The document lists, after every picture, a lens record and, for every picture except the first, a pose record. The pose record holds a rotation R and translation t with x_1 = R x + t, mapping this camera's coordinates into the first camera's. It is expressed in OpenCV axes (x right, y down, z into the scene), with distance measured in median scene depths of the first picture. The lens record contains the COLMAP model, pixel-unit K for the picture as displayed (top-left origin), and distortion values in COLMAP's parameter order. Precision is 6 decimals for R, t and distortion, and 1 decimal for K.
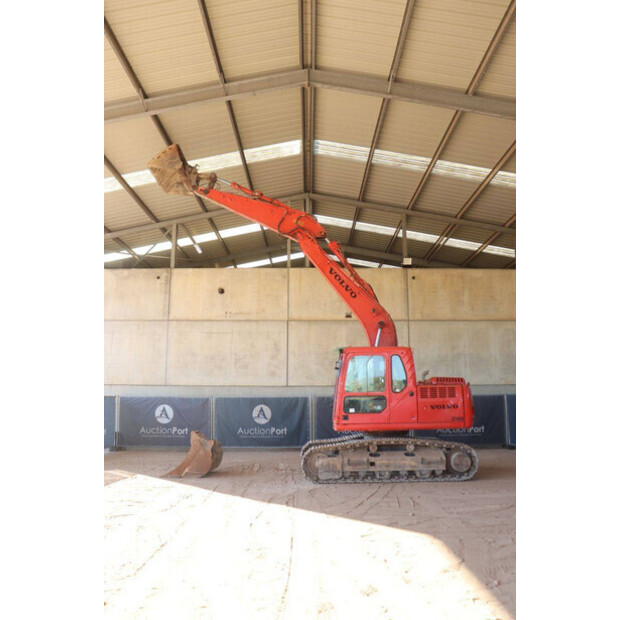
lens RADIAL K [[525.3, 0, 304.9], [0, 525.3, 313.5], [0, 0, 1]] dist [-0.113773, 0.004769]
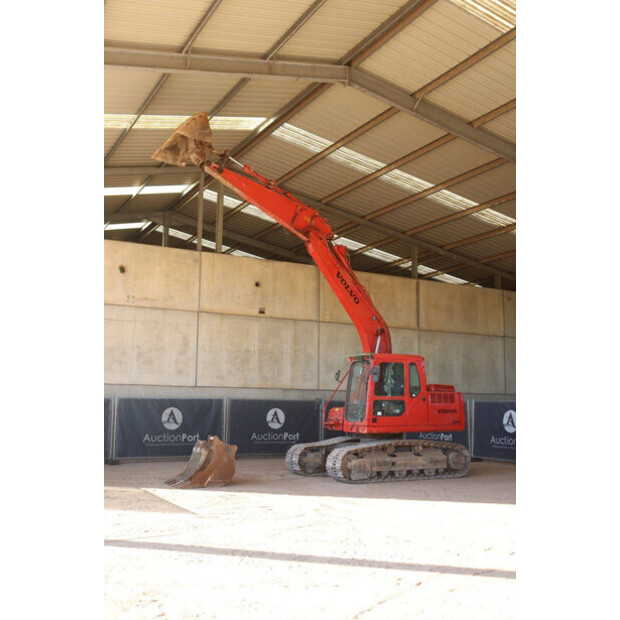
lens RADIAL K [[667.6, 0, 305.1], [0, 667.6, 315.1], [0, 0, 1]] dist [-0.043984, 0.000000]
pose [[0.874882, 0.075198, 0.478463, -0.422062], [-0.090254, 0.995882, 0.008513, -0.006620], [-0.475853, -0.050632, 0.878066, -0.061579]]
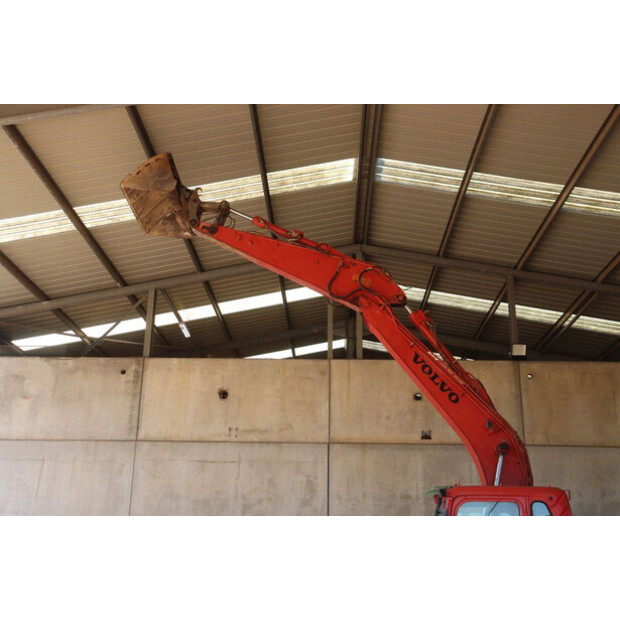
lens RADIAL K [[769.8, 0, 309.0], [0, 769.8, 321.3], [0, 0, 1]] dist [0.032046, 0.000000]
pose [[0.999700, 0.008111, -0.023107, -0.037424], [-0.011489, 0.988616, -0.150020, 0.008370], [0.021628, 0.150240, 0.988413, 0.074061]]
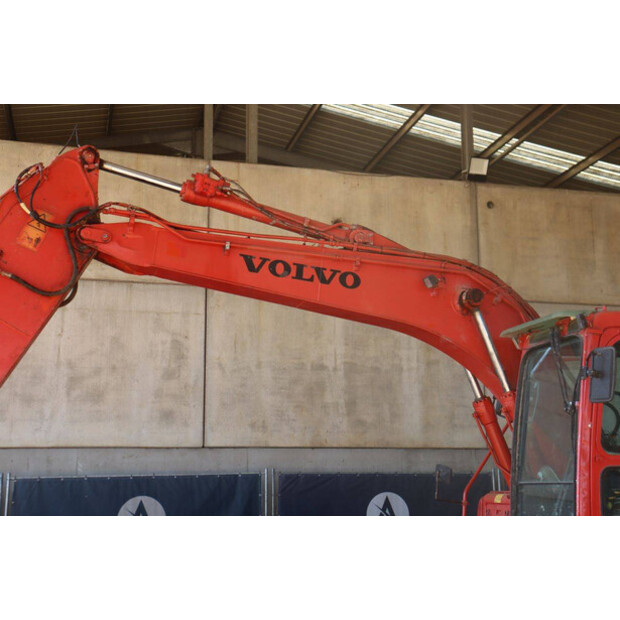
lens RADIAL K [[863.5, 0, 313.4], [0, 863.5, 314.0], [0, 0, 1]] dist [0.045220, 0.000000]
pose [[0.966469, 0.042136, 0.253303, -0.125854], [-0.034978, 0.998853, -0.032701, 0.056253], [-0.254391, 0.022745, 0.966834, 0.342335]]
